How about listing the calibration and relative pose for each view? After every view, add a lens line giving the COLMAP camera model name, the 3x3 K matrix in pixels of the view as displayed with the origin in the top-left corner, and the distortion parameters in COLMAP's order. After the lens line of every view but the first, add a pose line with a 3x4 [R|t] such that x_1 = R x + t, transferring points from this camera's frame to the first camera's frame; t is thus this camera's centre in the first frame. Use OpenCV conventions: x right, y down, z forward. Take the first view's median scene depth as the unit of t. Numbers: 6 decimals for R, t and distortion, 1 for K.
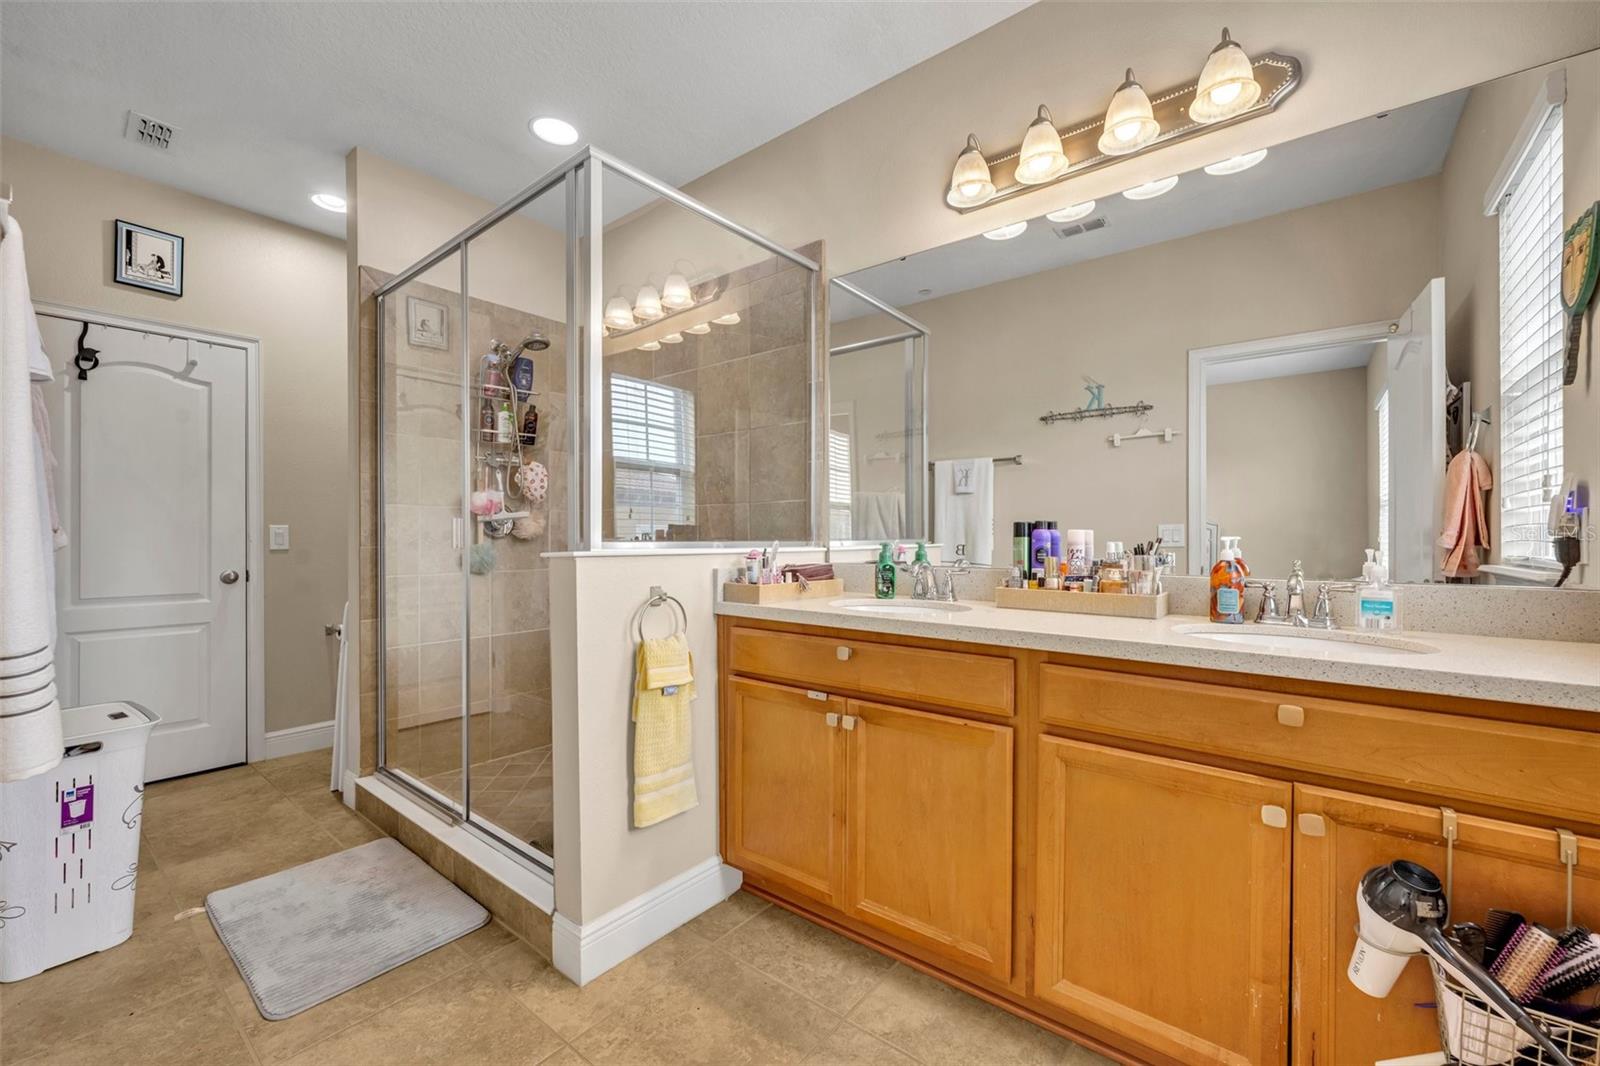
lens RADIAL K [[624.5, 0, 797.5], [0, 624.5, 541.9], [0, 0, 1]] dist [0.000217, -0.000259]
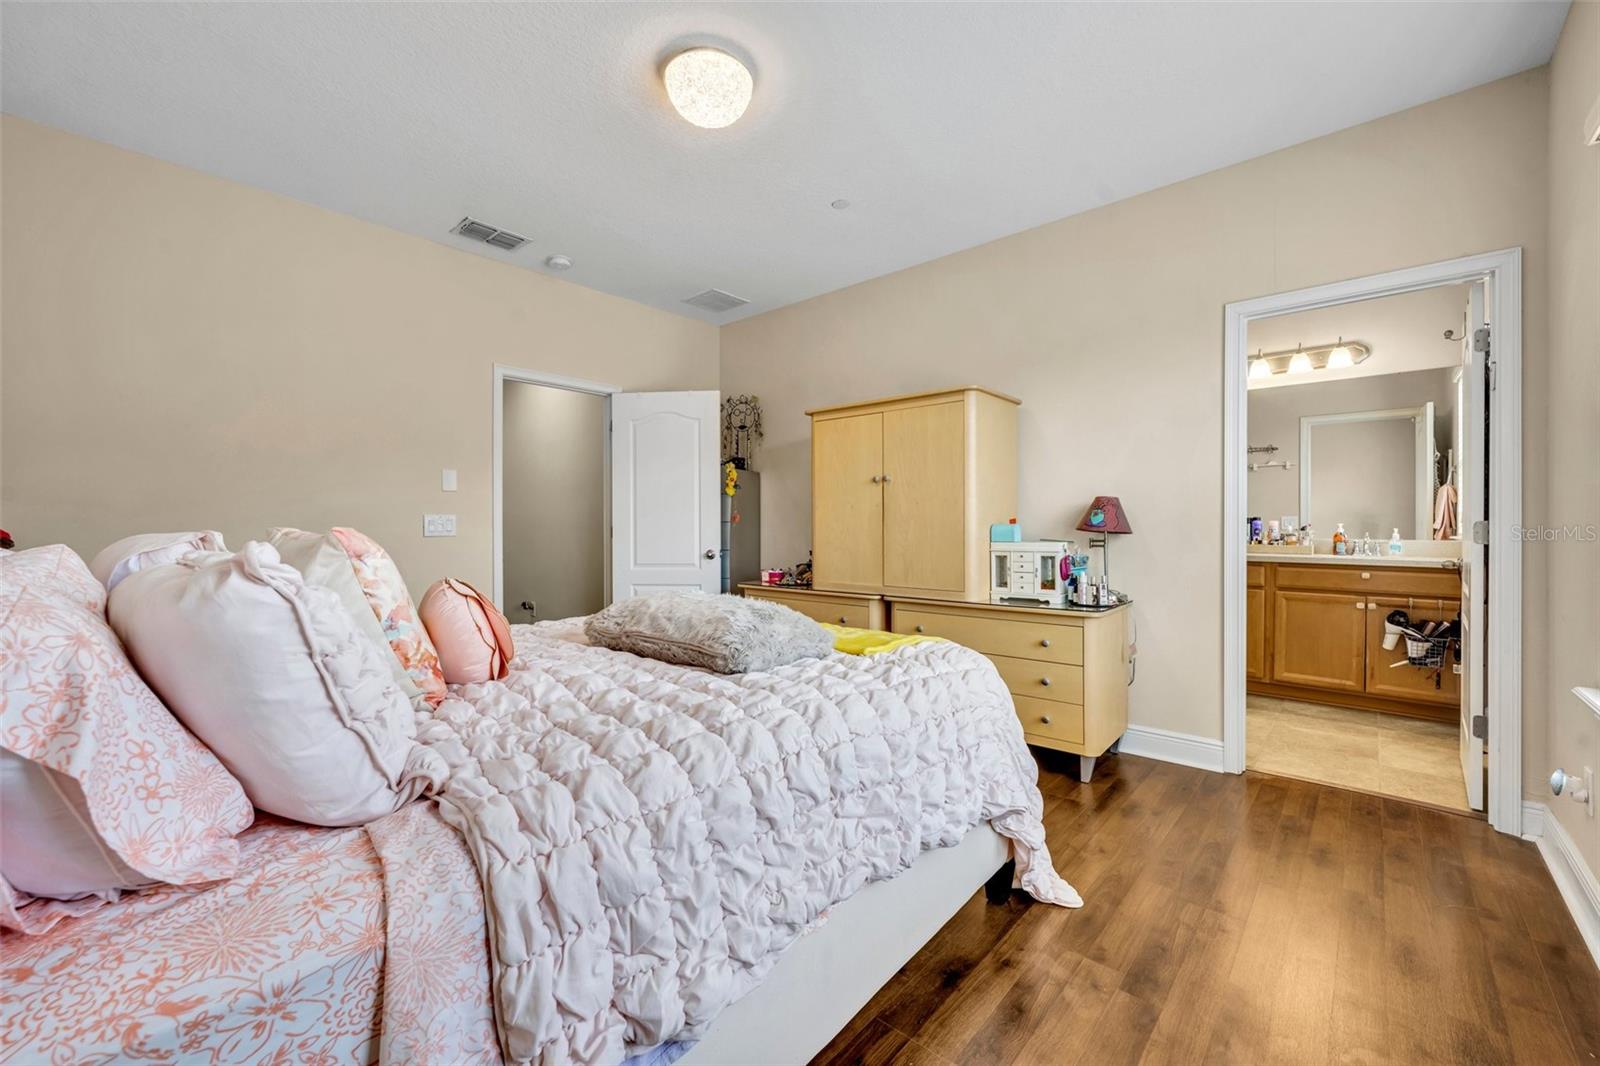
lens RADIAL K [[624.5, 0, 801.9], [0, 624.5, 527.4], [0, 0, 1]] dist [0.000217, -0.000259]
pose [[0.998472, 0.000429, -0.055261, -1.689569], [-0.000423, 1.000000, 0.000122, 0.009638], [0.055261, -0.000099, 0.998472, -2.075974]]
